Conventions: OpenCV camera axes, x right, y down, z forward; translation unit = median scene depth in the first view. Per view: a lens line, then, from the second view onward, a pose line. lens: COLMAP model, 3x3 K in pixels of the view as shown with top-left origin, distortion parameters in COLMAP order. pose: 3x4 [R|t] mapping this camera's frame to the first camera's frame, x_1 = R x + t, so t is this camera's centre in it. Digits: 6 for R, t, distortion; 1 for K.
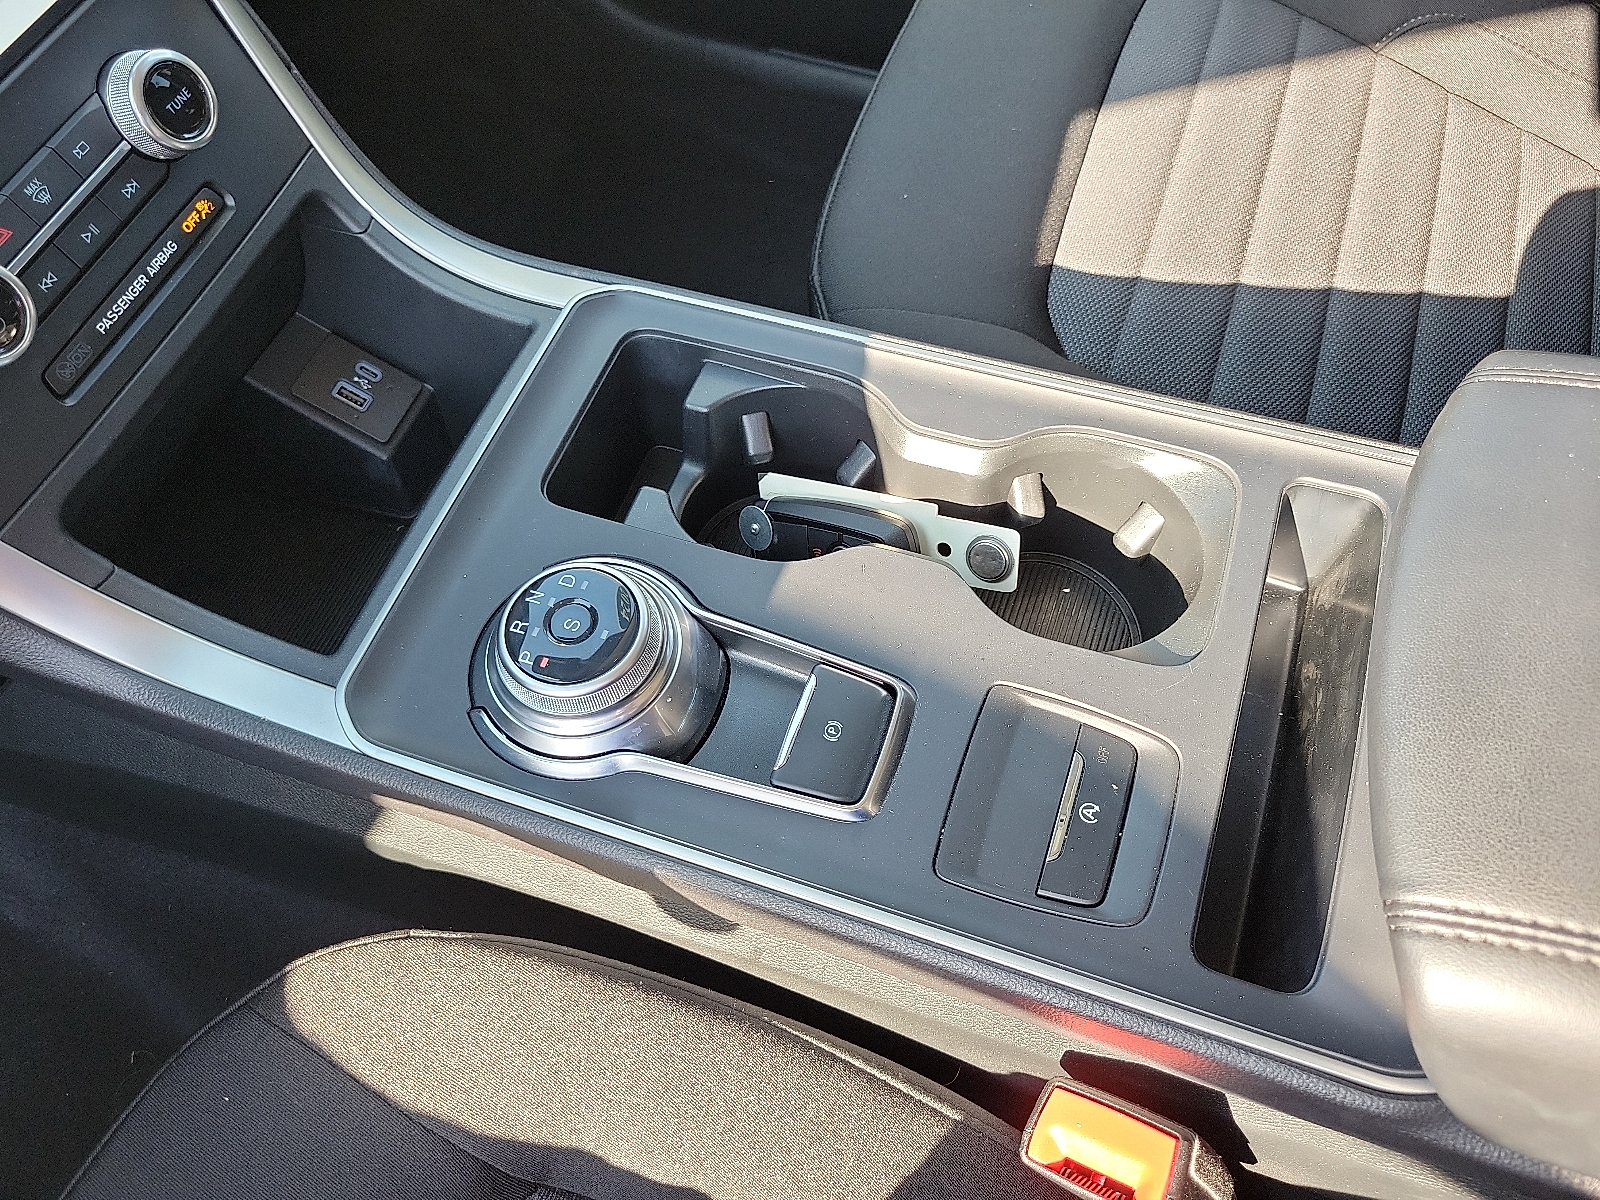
lens RADIAL K [[1245.0, 0, 800.0], [0, 1245.0, 600.0], [0, 0, 1]] dist [0.031475, -0.040872]
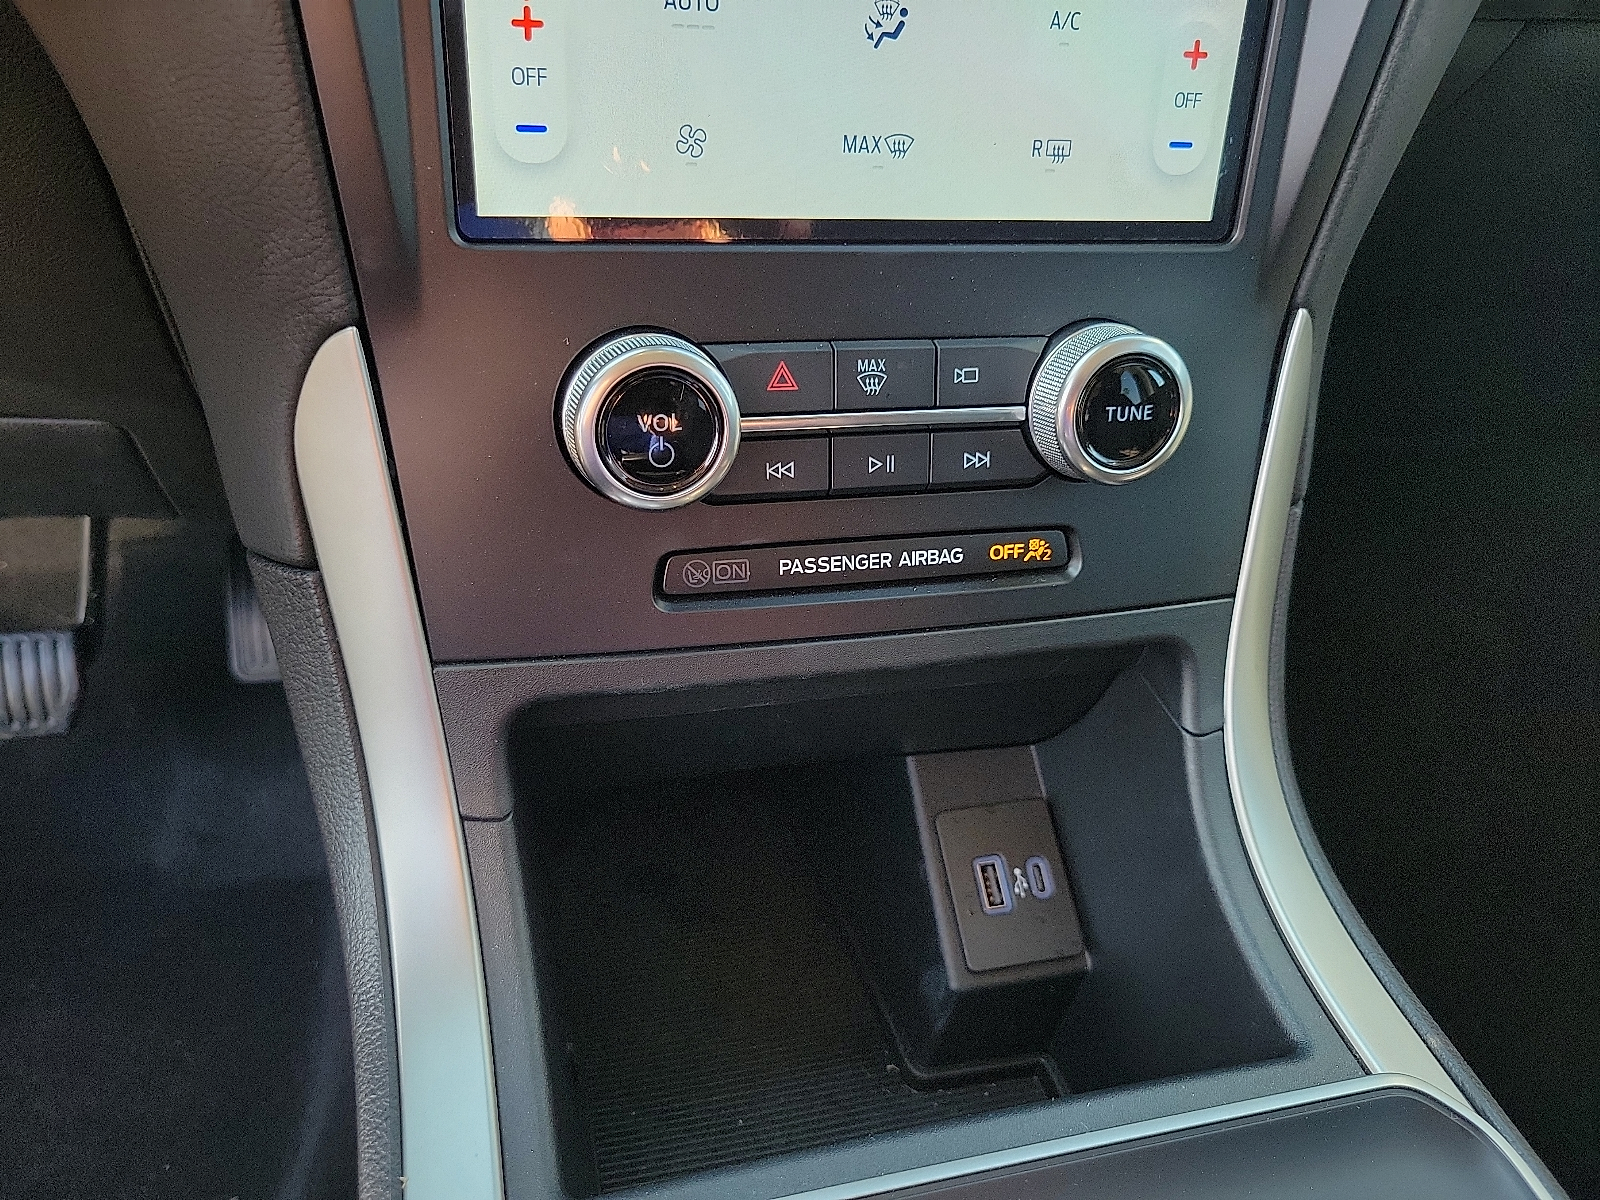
lens RADIAL K [[1245.0, 0, 800.0], [0, 1245.0, 600.0], [0, 0, 1]] dist [0.031475, -0.040872]
pose [[0.561580, 0.594120, -0.575890, -0.150160], [-0.770922, 0.628483, -0.103388, -0.128430], [0.300512, 0.502027, 0.810963, 0.429296]]
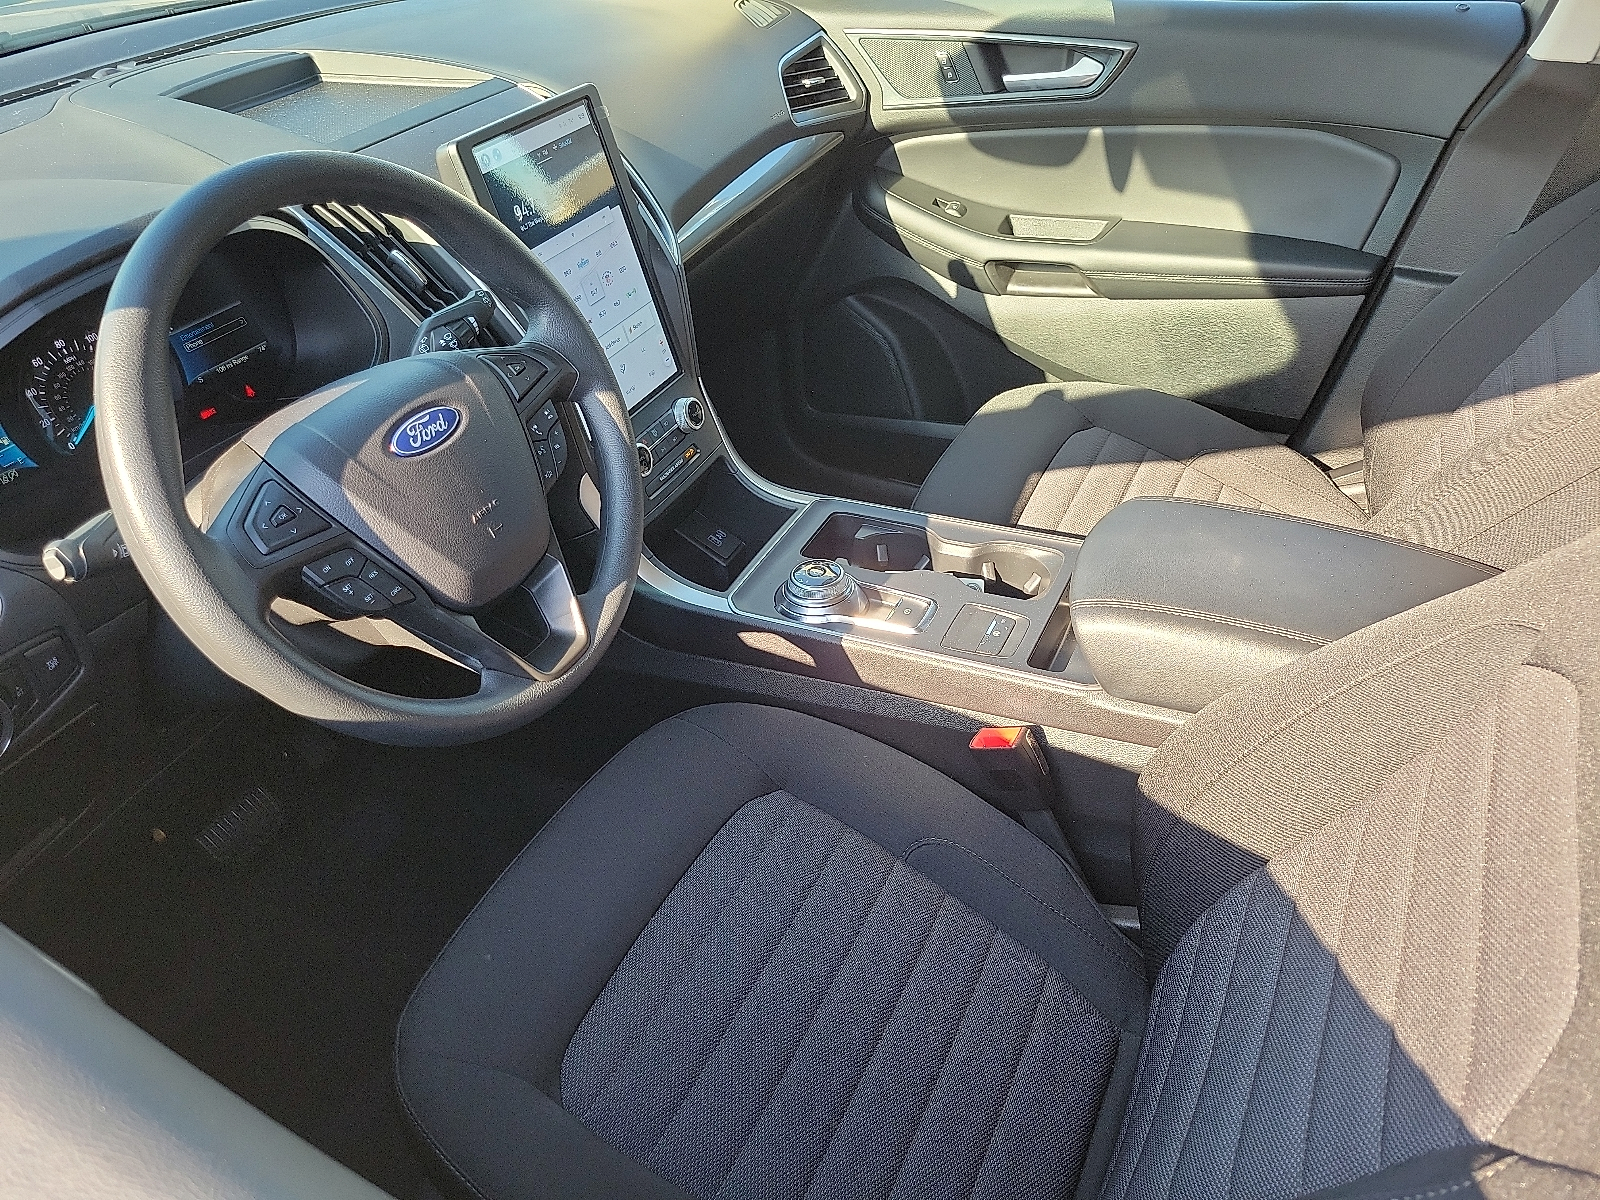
lens RADIAL K [[1245.0, 0, 800.0], [0, 1245.0, 600.0], [0, 0, 1]] dist [0.031475, -0.040872]
pose [[0.995131, 0.053182, -0.082981, 0.014670], [-0.081370, 0.918387, -0.387227, 1.010291], [0.055615, 0.392094, 0.918243, -1.361338]]
